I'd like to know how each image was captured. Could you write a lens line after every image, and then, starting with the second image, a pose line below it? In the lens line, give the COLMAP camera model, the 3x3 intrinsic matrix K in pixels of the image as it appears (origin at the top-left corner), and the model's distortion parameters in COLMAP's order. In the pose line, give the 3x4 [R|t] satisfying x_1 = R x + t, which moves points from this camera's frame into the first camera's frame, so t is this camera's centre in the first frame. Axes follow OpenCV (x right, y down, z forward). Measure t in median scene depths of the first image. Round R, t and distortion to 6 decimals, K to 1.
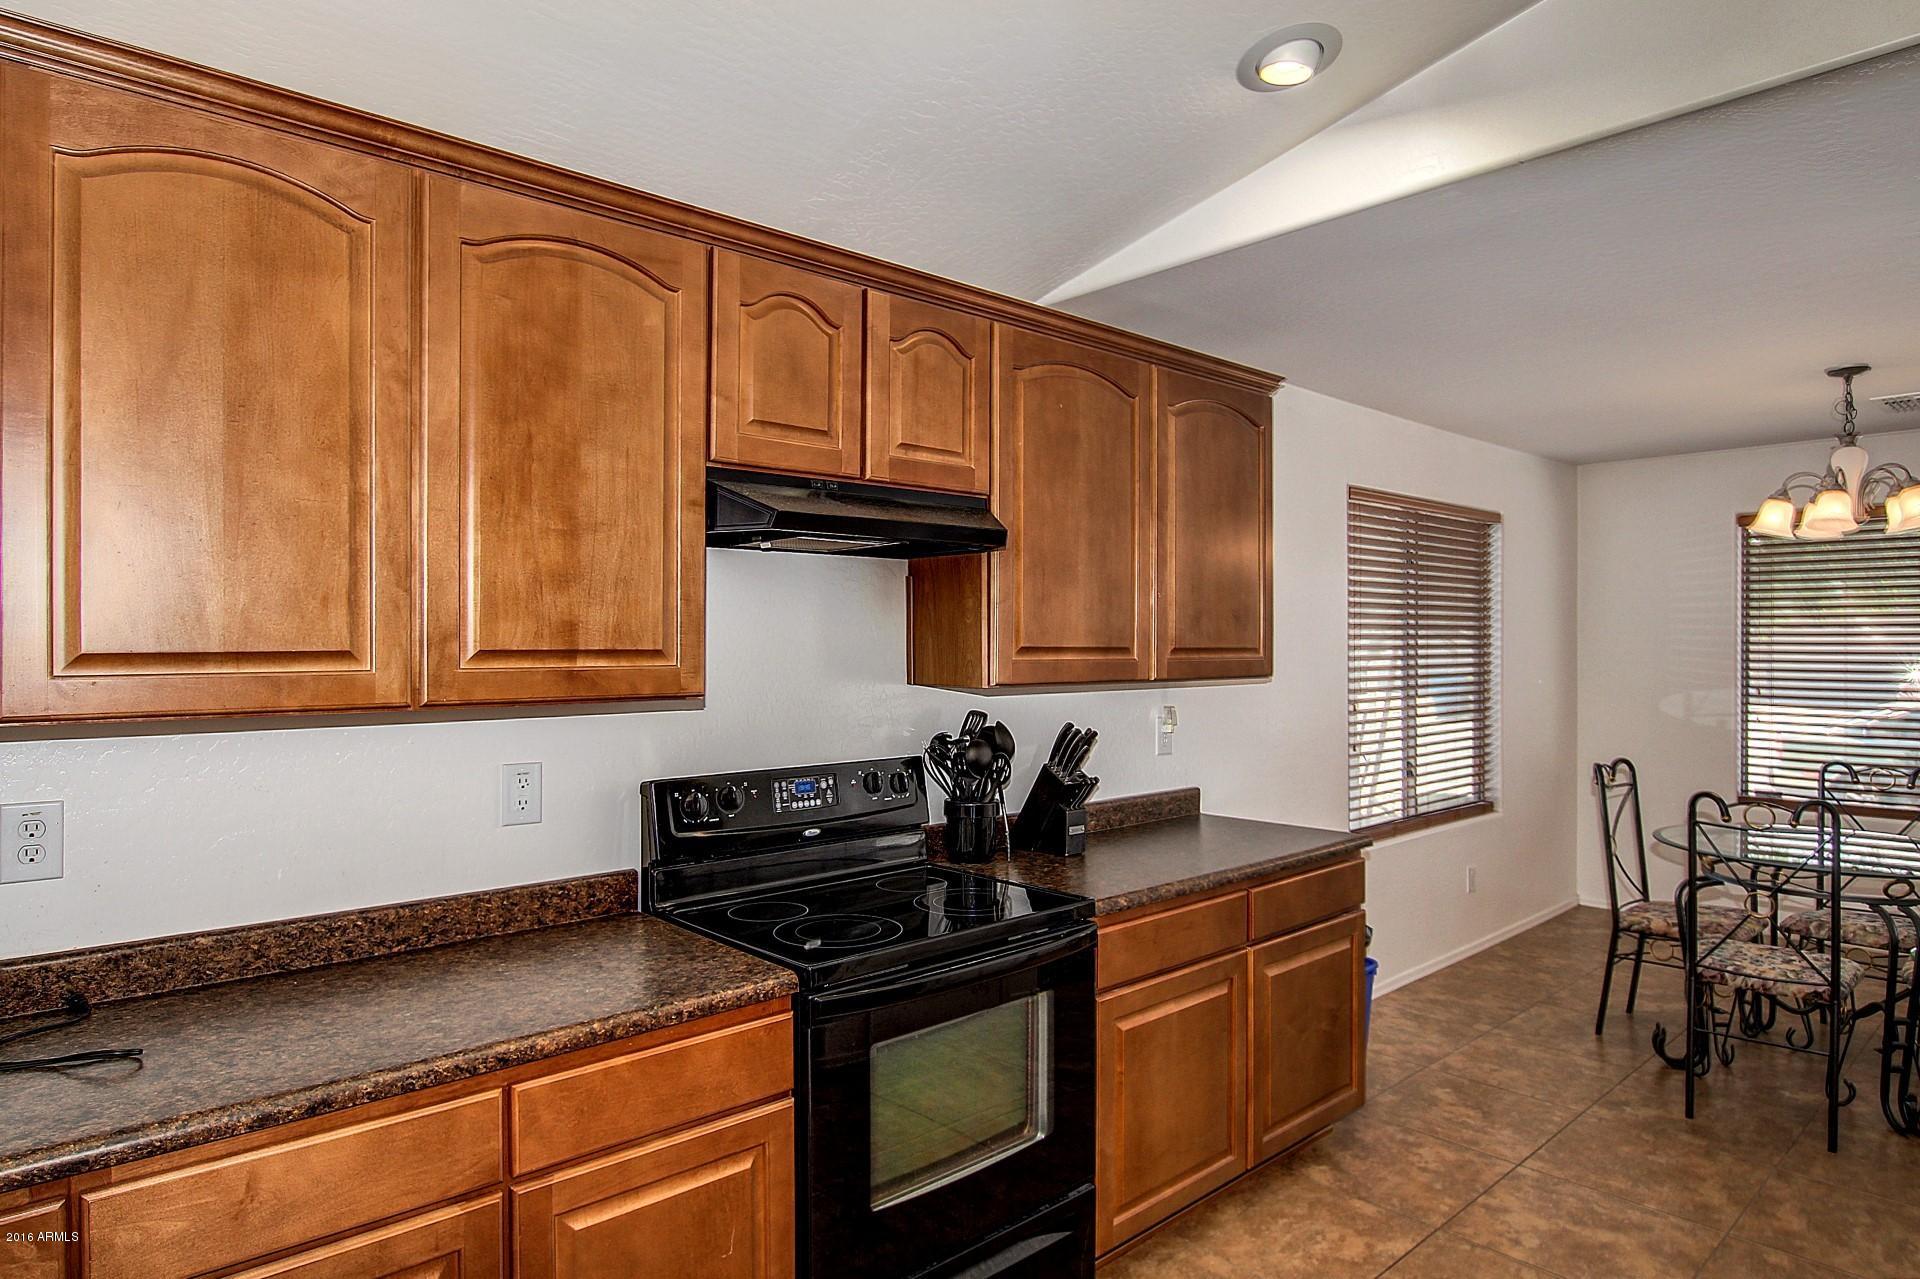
lens RADIAL K [[1107.8, 0, 960.0], [0, 1107.8, 639.5], [0, 0, 1]] dist [-0.012220, 0.002274]
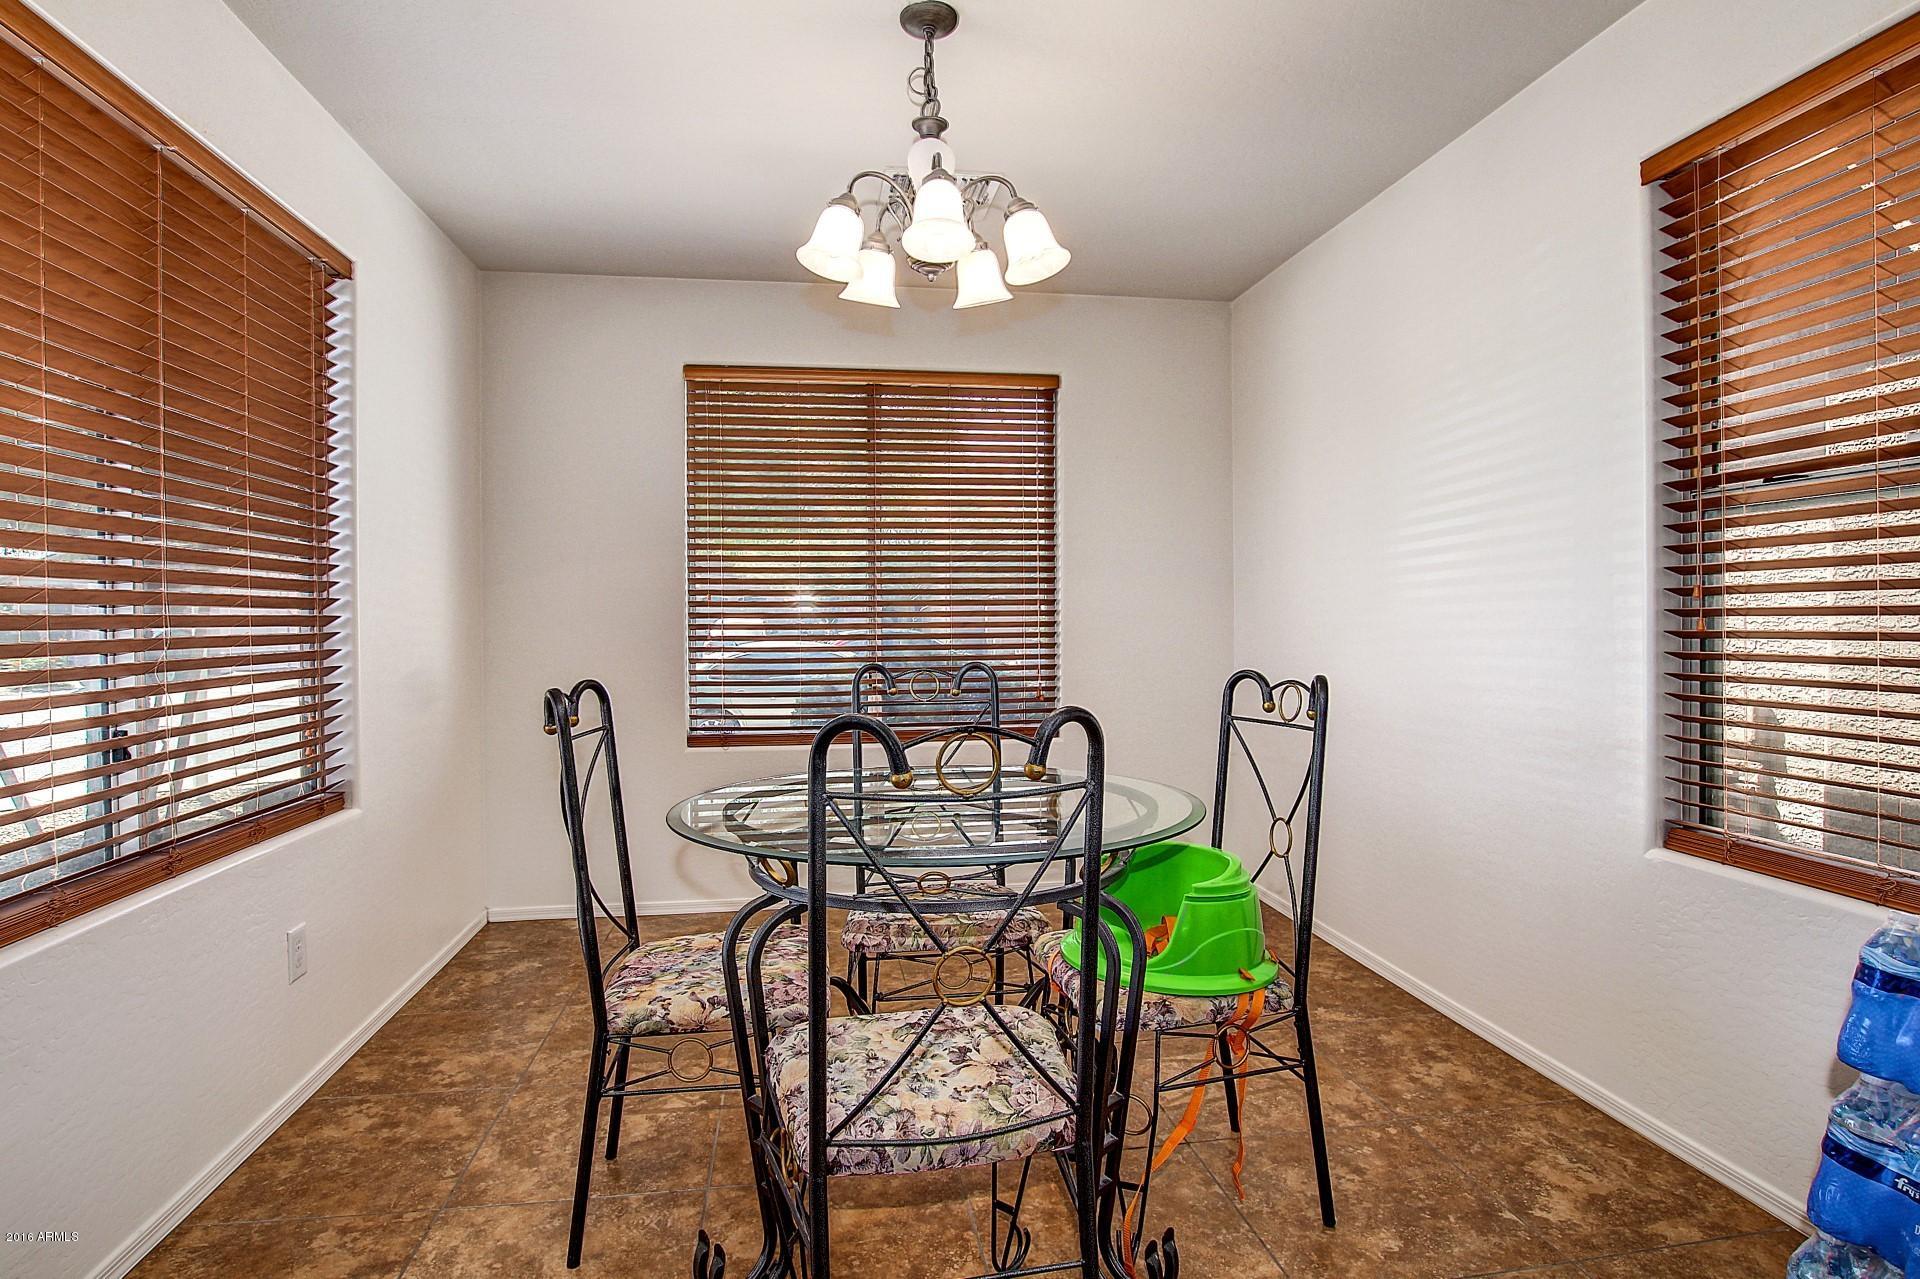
lens RADIAL K [[927.8, 0, 946.3], [0, 927.8, 634.0], [0, 0, 1]] dist [-0.041008, -0.000033]
pose [[0.537257, -0.013370, 0.843313, 0.437453], [0.005266, 0.999908, 0.012498, 0.108061], [-0.843402, -0.002273, 0.537278, 0.836858]]
